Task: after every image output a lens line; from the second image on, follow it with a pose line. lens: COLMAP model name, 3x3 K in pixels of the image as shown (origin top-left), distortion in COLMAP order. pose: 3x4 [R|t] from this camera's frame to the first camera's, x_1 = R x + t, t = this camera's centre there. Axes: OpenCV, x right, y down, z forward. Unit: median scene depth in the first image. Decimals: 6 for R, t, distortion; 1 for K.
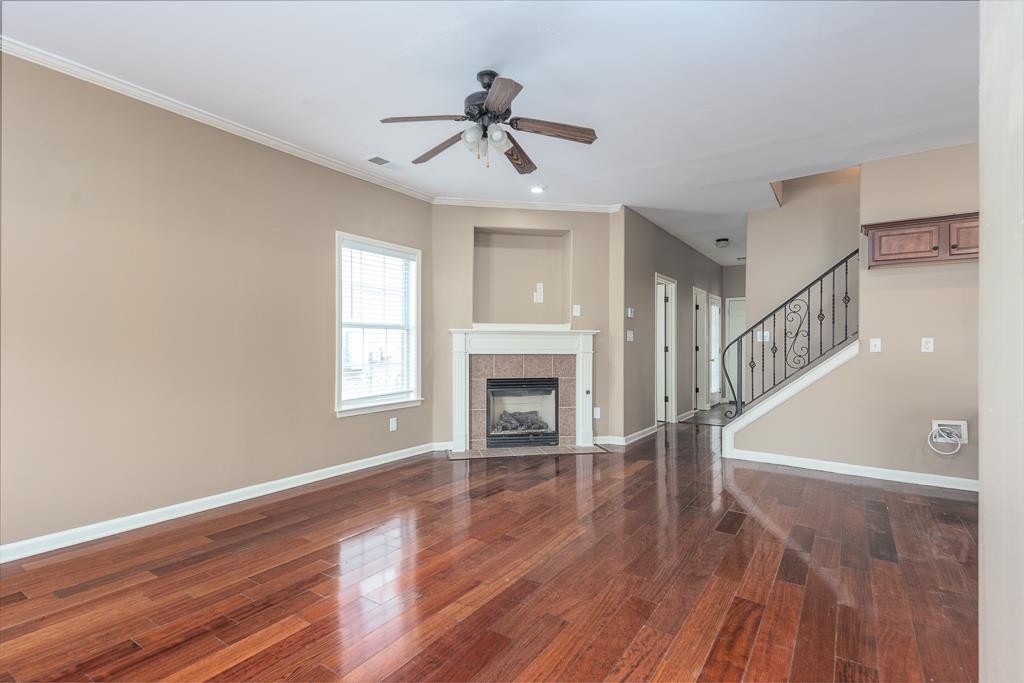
lens RADIAL K [[486.8, 0, 510.6], [0, 486.8, 343.7], [0, 0, 1]] dist [0.063080, -0.027716]
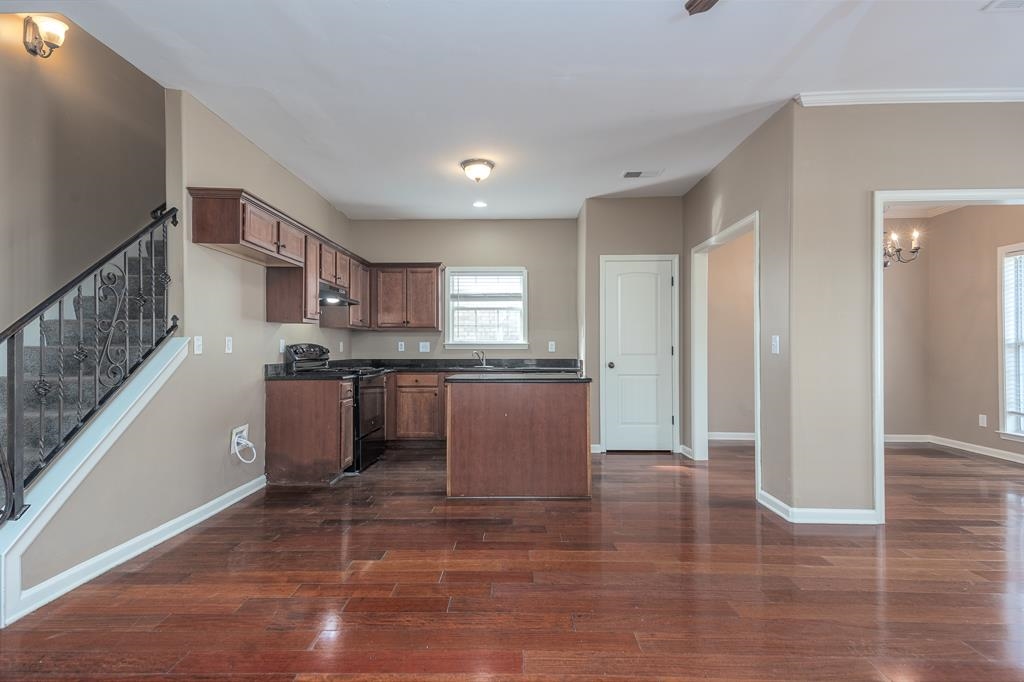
lens RADIAL K [[486.8, 0, 510.6], [0, 486.8, 343.2], [0, 0, 1]] dist [0.063080, -0.027716]
pose [[-0.548245, 0.004093, 0.836308, -0.121398], [-0.002125, 0.999978, -0.006287, 0.002719], [-0.836315, -0.005224, -0.548224, 0.796872]]
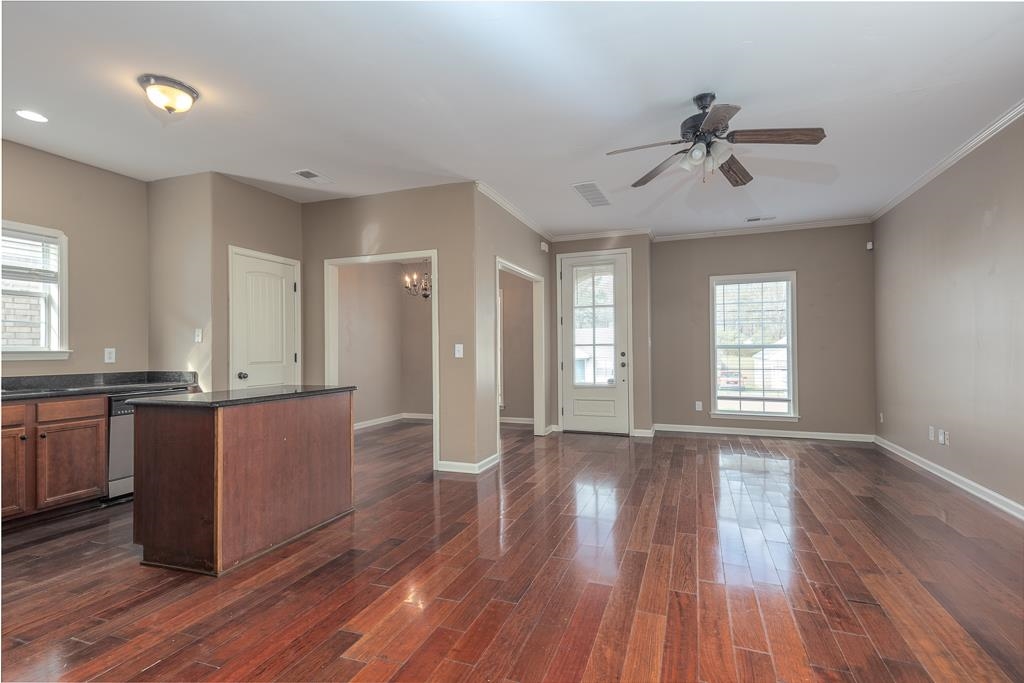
lens RADIAL K [[486.8, 0, 510.6], [0, 486.8, 343.7], [0, 0, 1]] dist [0.063080, -0.027716]
pose [[-0.971467, 0.002690, -0.237161, 0.326321], [0.006735, 0.999845, -0.016248, 0.002045], [0.237081, -0.017382, -0.971334, 1.023406]]
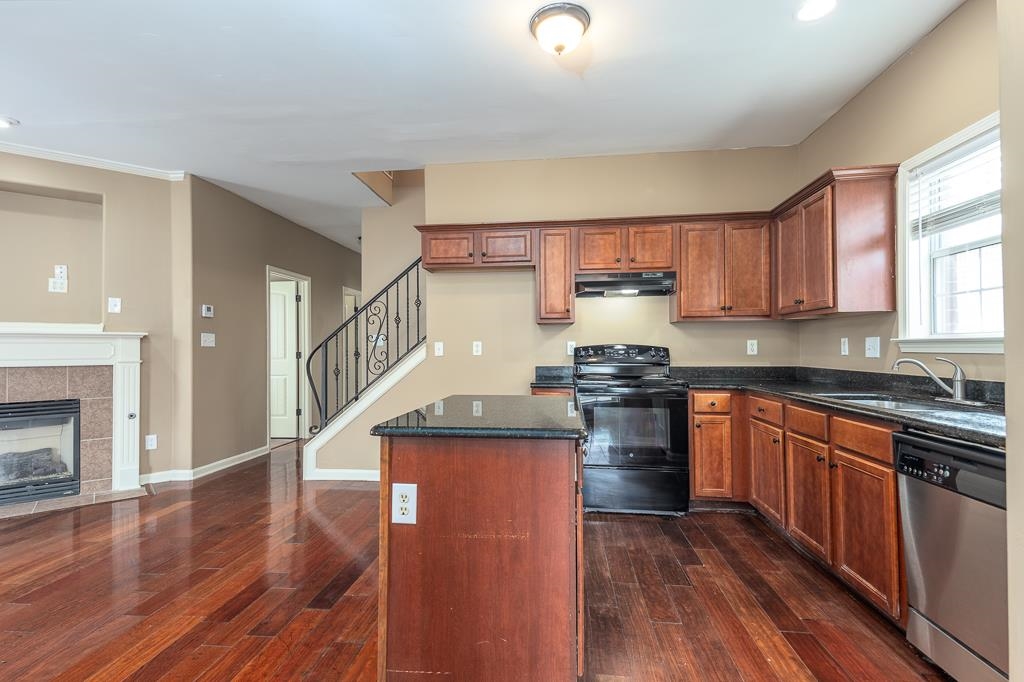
lens RADIAL K [[486.8, 0, 510.6], [0, 486.8, 343.2], [0, 0, 1]] dist [0.063080, -0.027716]
pose [[0.878878, -0.005242, 0.477018, 0.305624], [0.010082, 0.999920, -0.007585, 0.000296], [-0.476941, 0.011476, 0.878861, 0.055080]]
